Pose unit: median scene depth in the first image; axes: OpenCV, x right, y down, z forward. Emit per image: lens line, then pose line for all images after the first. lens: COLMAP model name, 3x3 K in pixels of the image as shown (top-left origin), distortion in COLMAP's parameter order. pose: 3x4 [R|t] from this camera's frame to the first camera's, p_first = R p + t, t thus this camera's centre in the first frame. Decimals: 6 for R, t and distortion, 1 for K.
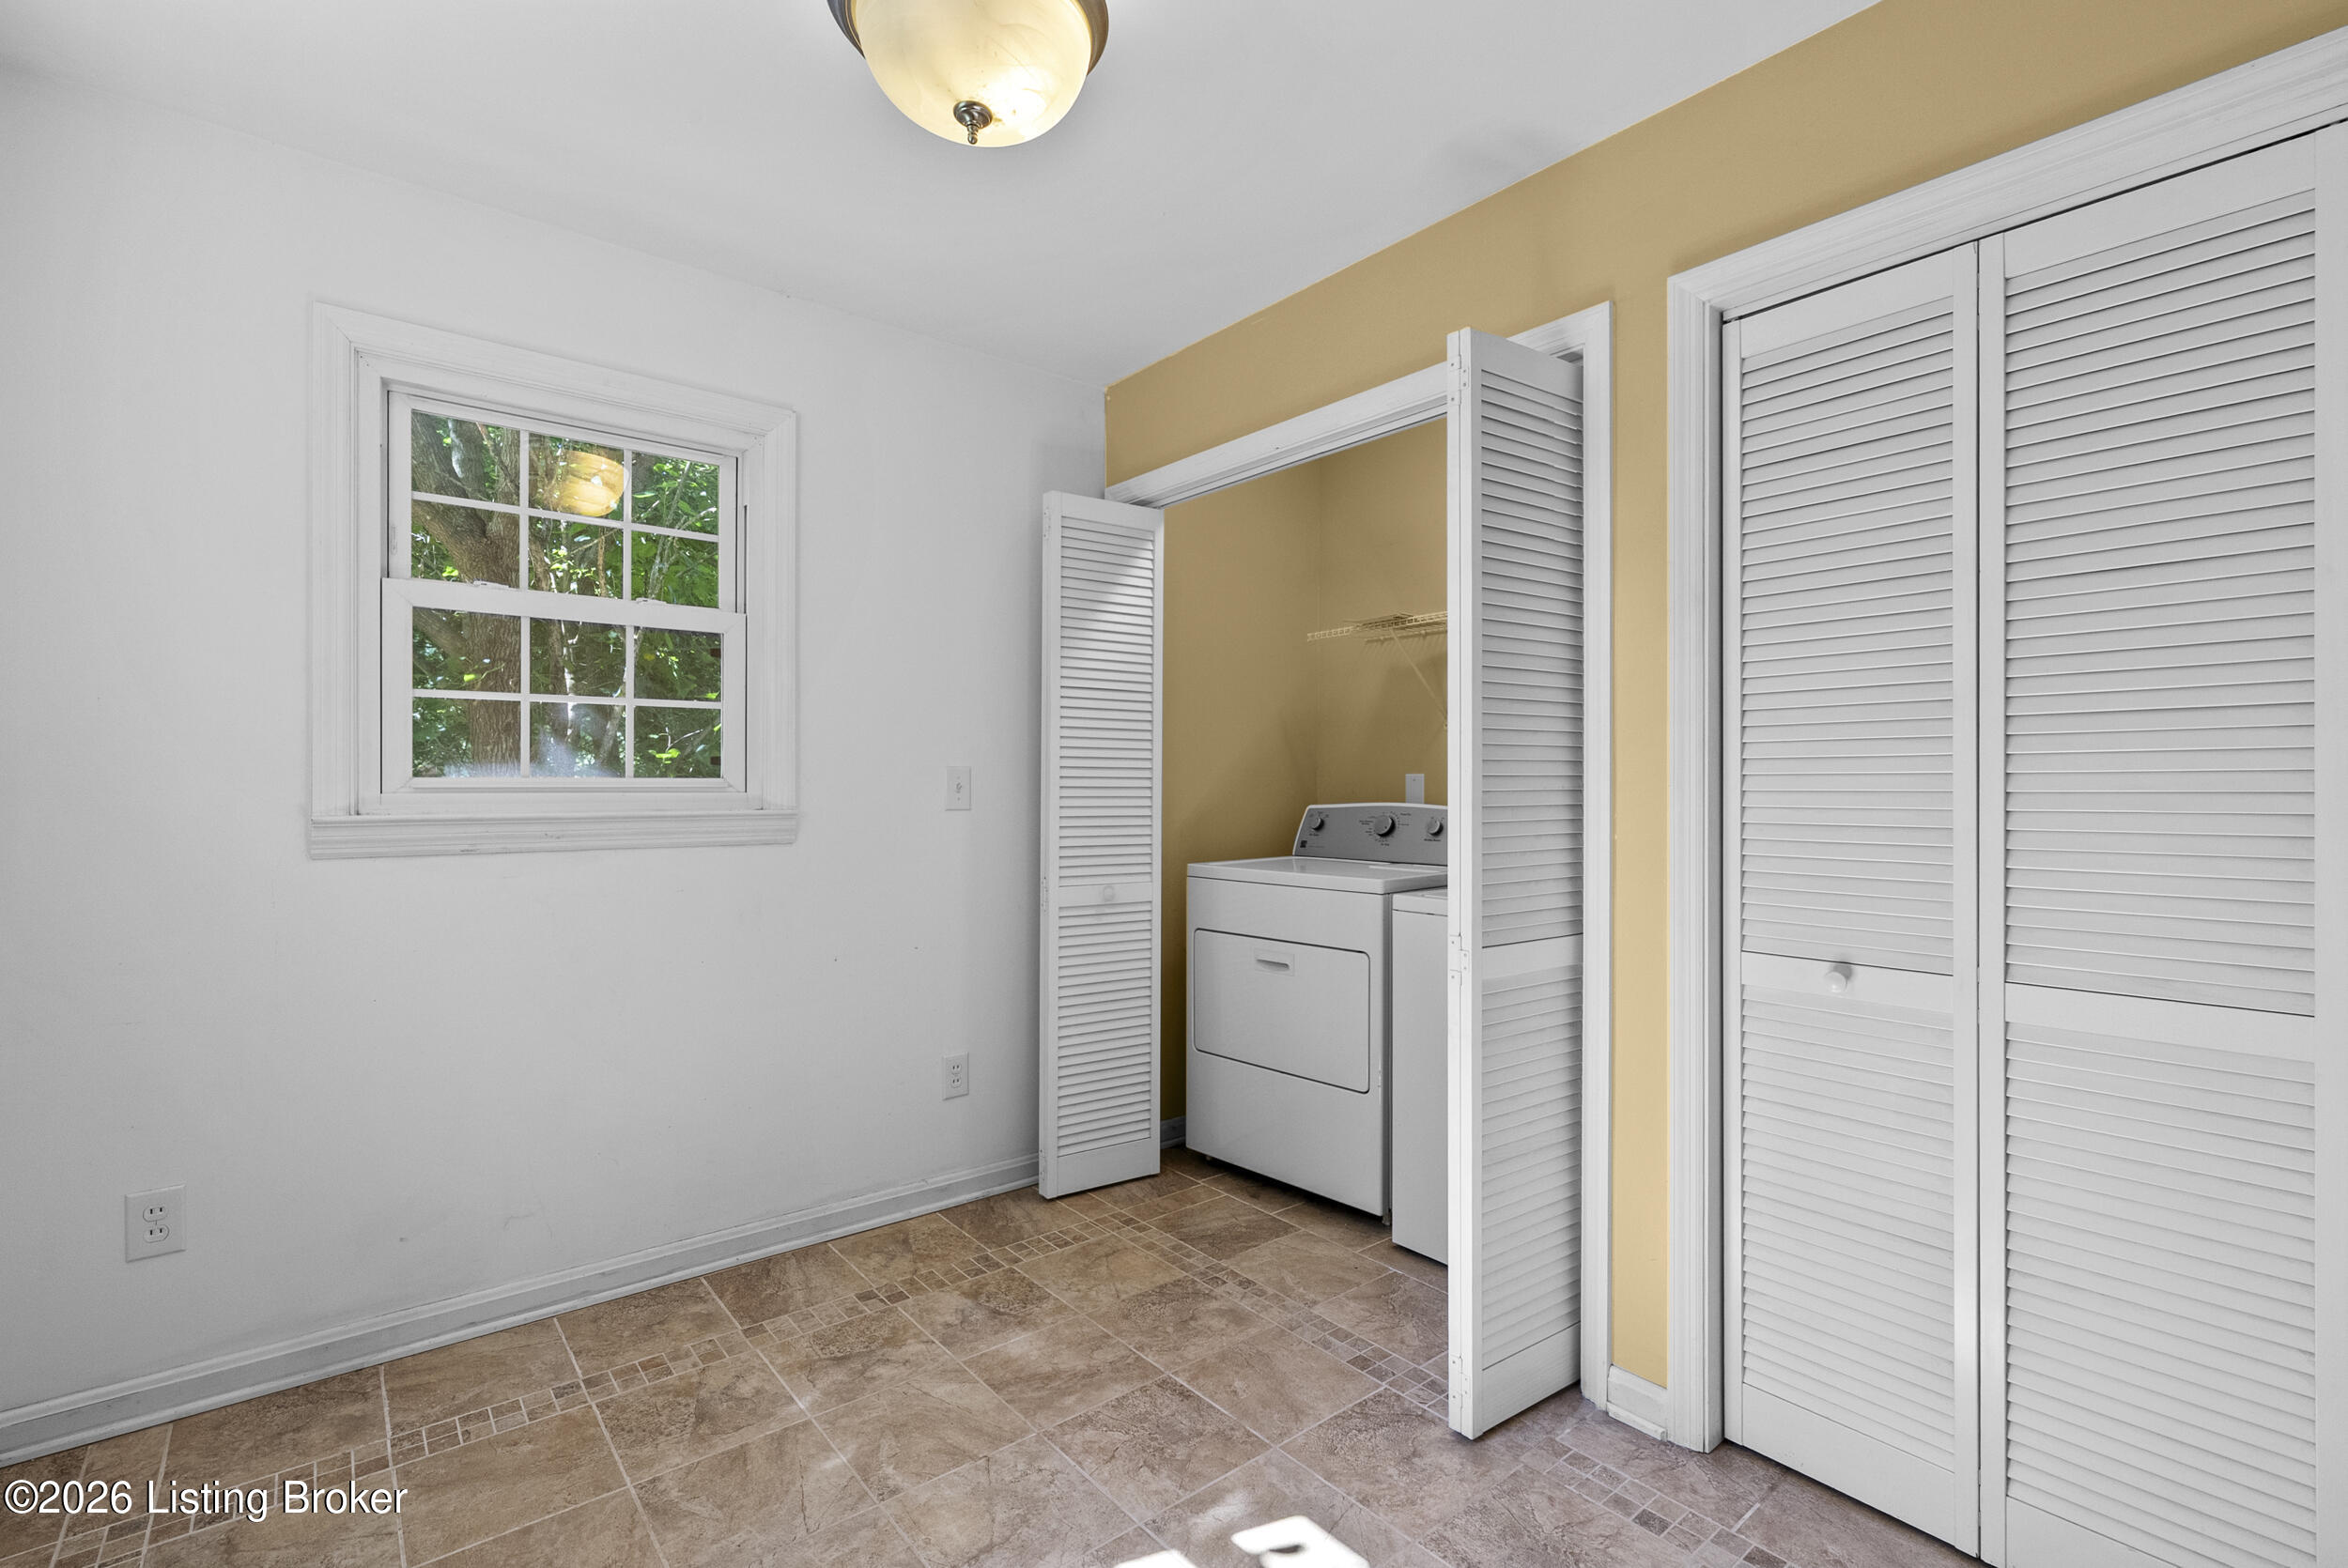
lens RADIAL K [[1053.6, 0, 1179.9], [0, 1053.6, 792.9], [0, 0, 1]] dist [0.001330, 0.001389]
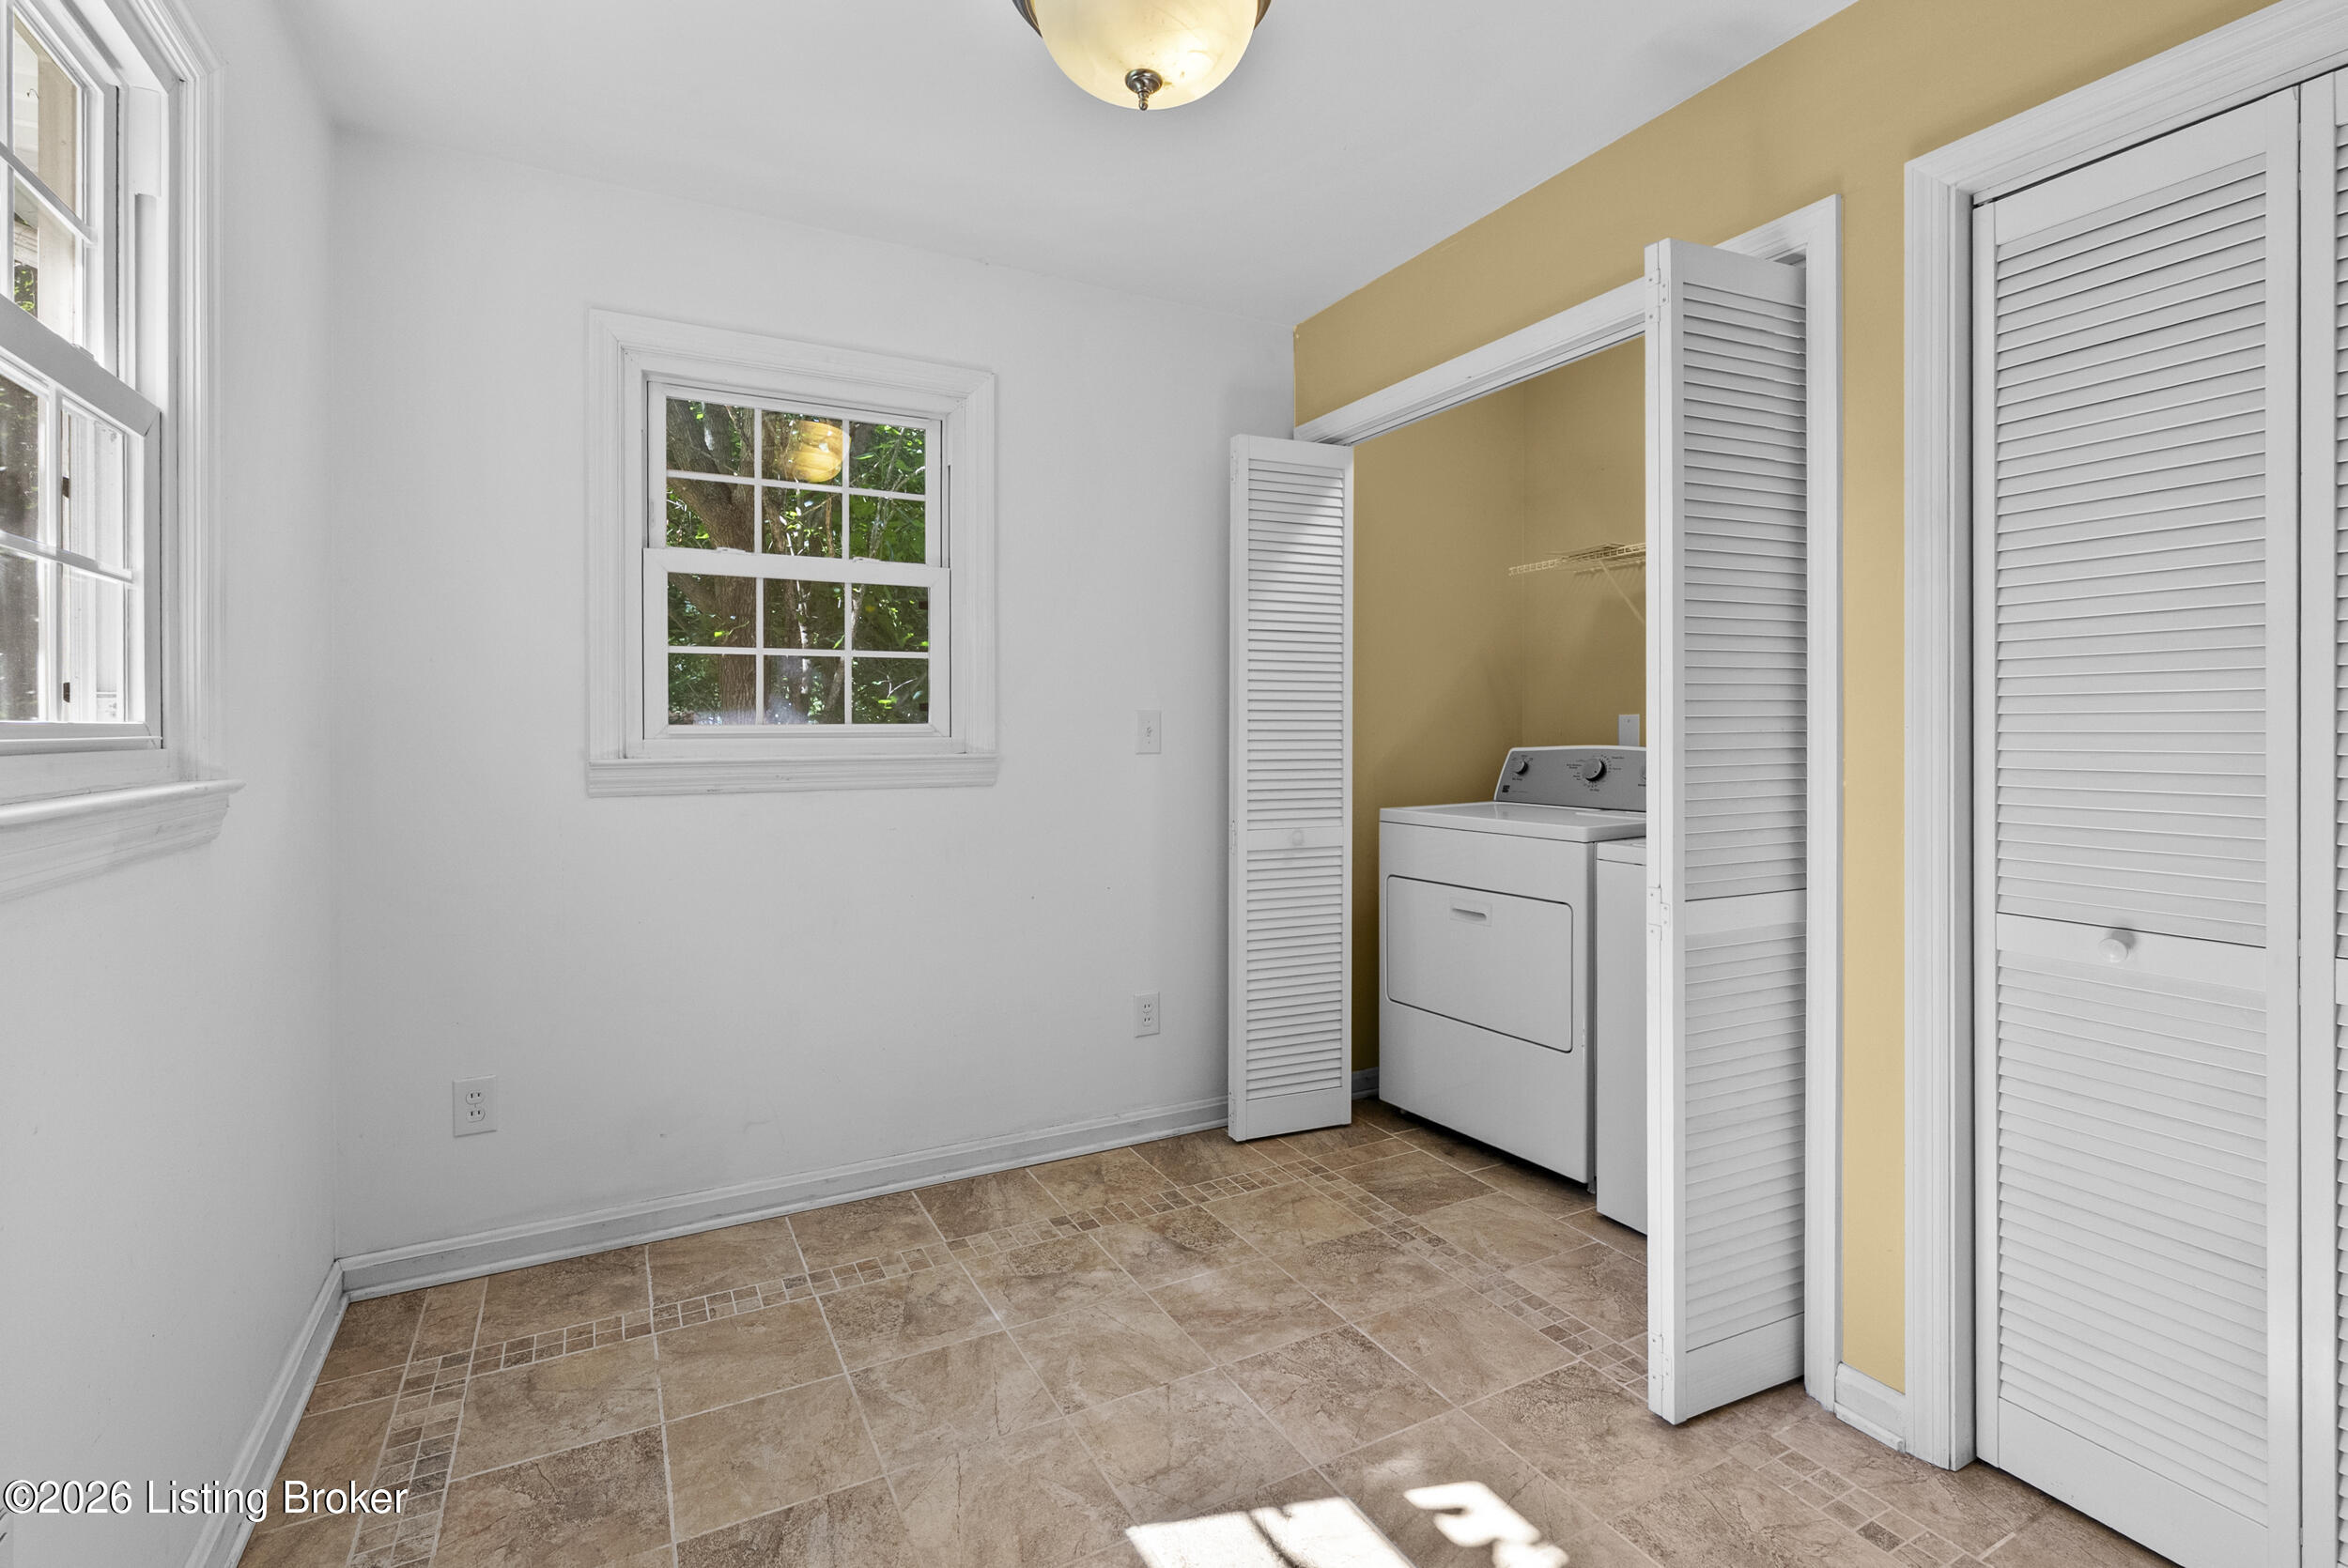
lens RADIAL K [[1080.6, 0, 1180.9], [0, 1080.6, 737.9], [0, 0, 1]] dist [0.001802, 0.000933]
pose [[0.981365, -0.002811, -0.192134, 0.029621], [0.003358, 0.999991, 0.002520, -0.001739], [0.192125, -0.003118, 0.981366, -0.024865]]
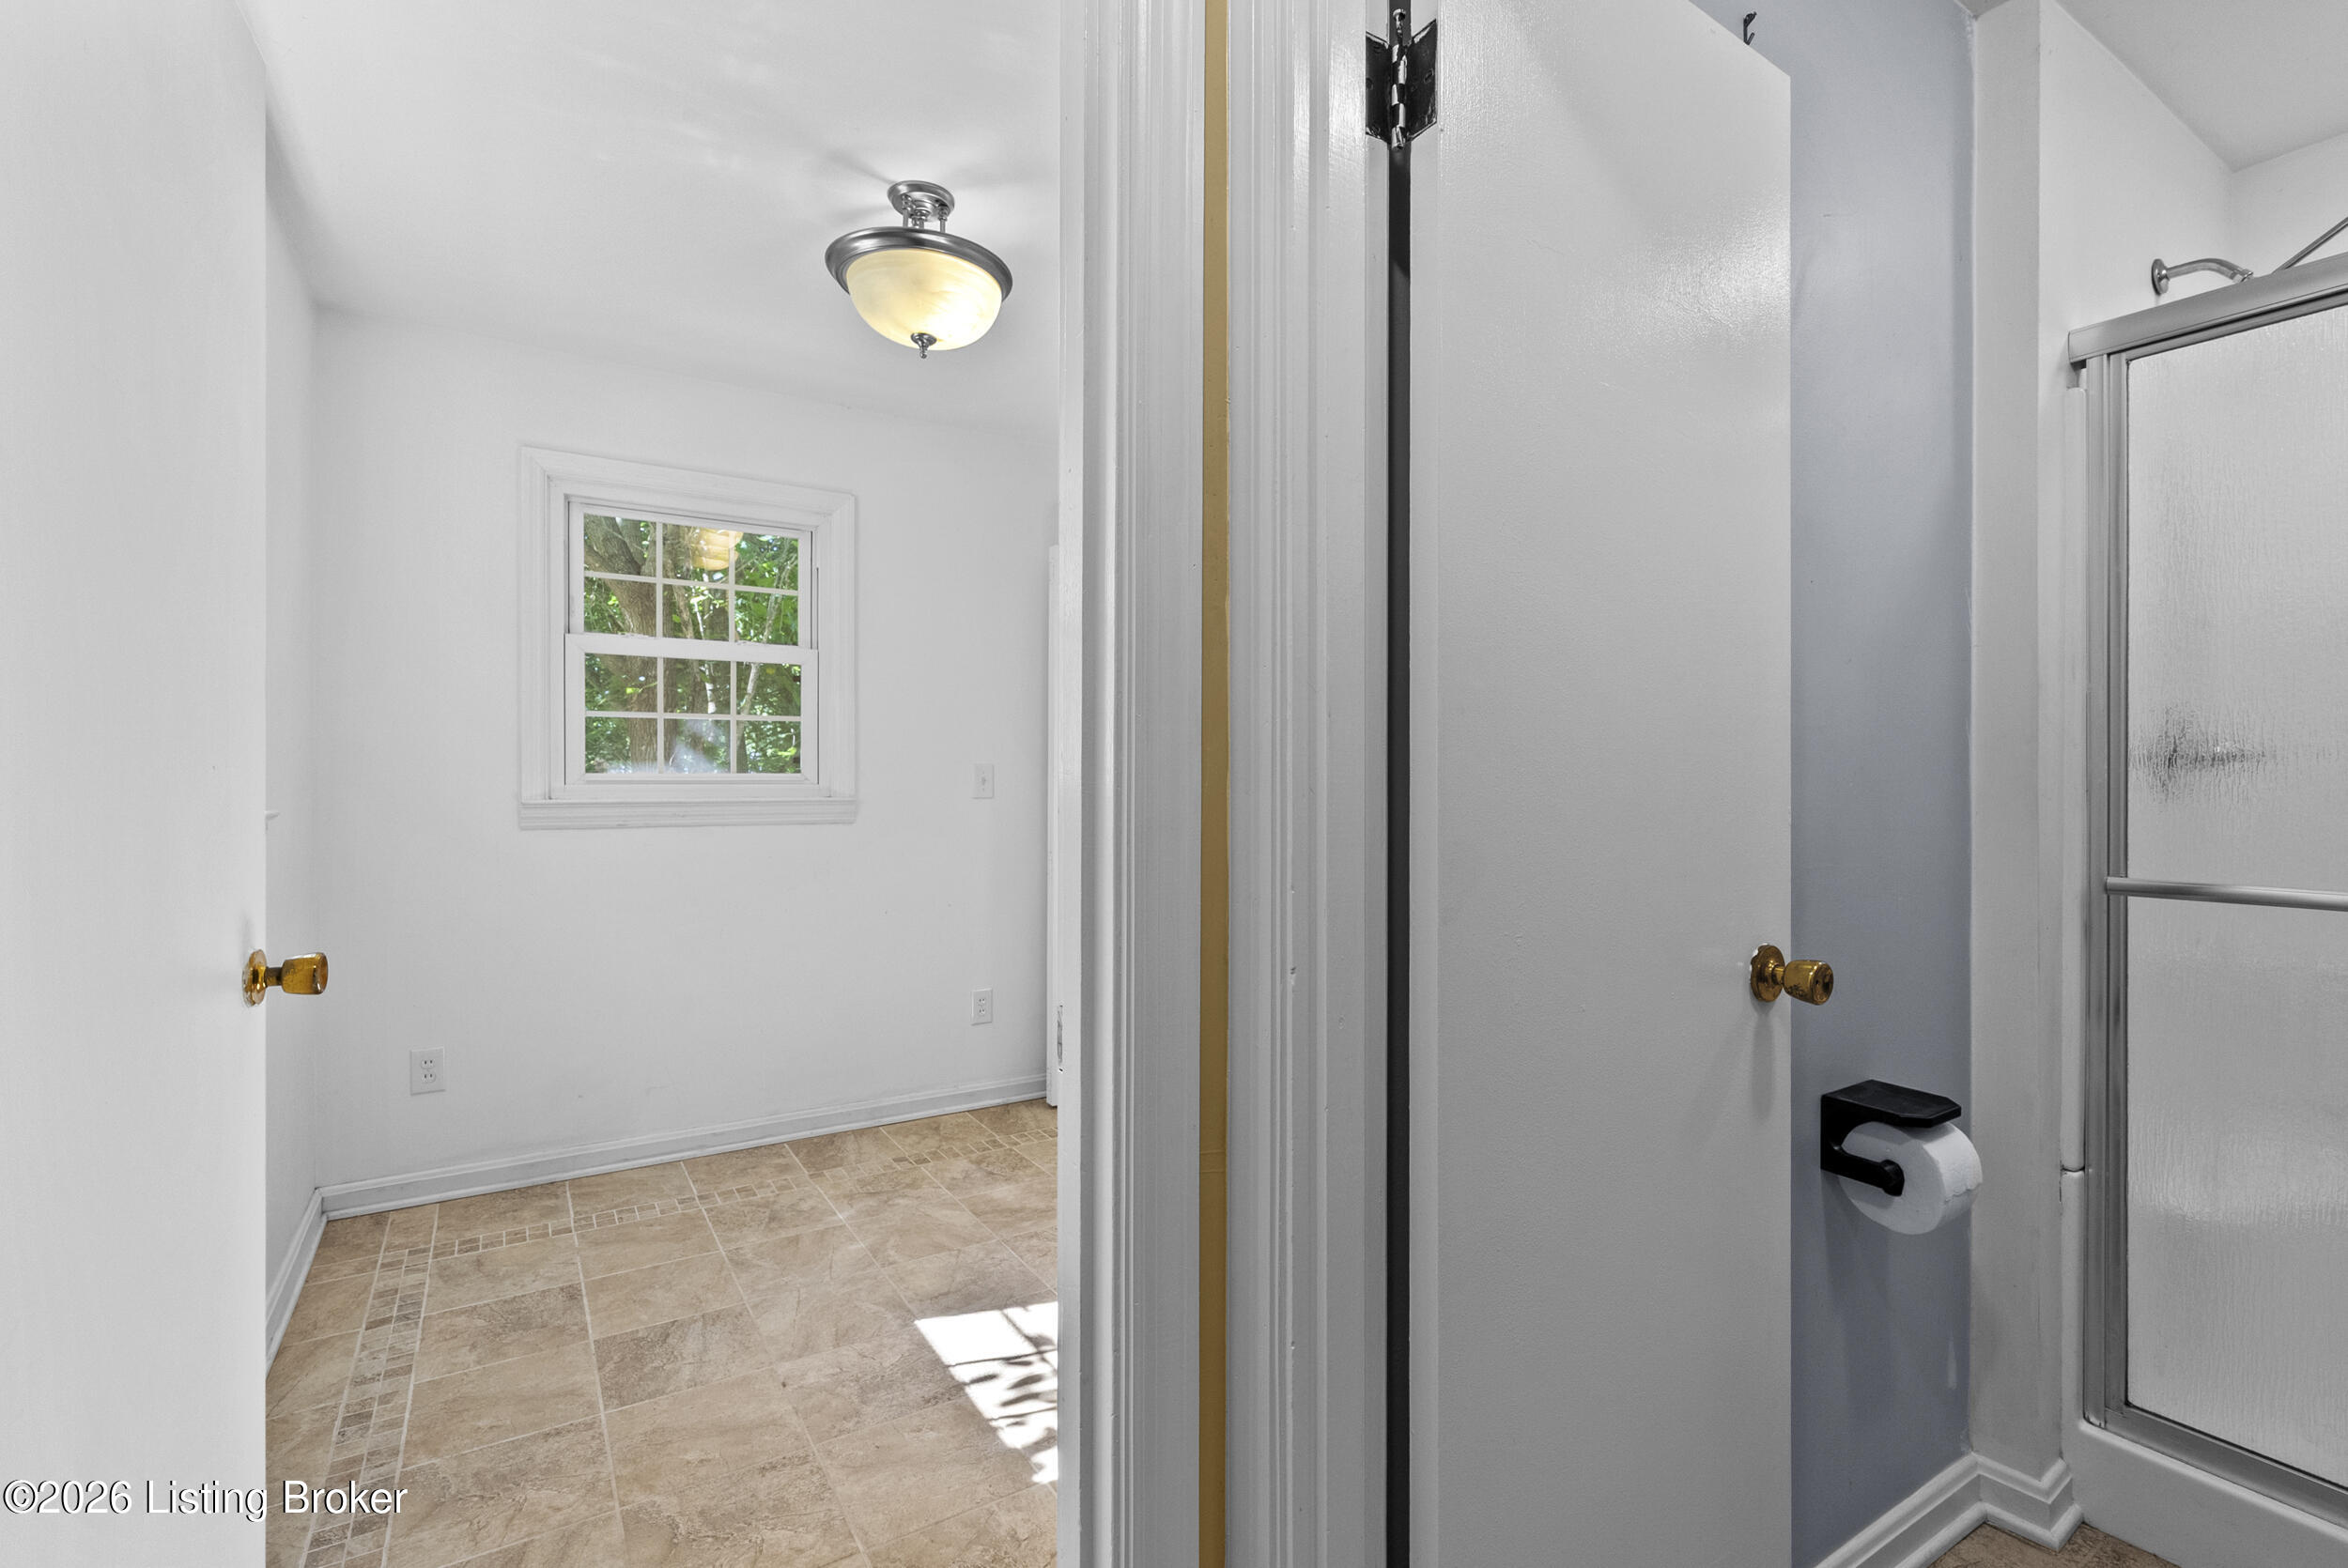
lens RADIAL K [[1053.6, 0, 1179.9], [0, 1053.6, 792.9], [0, 0, 1]] dist [0.001330, 0.001389]
pose [[0.993085, 0.001630, -0.117390, 0.245697], [-0.000853, 0.999977, 0.006666, 0.001675], [0.117398, -0.006519, 0.993064, -0.331368]]
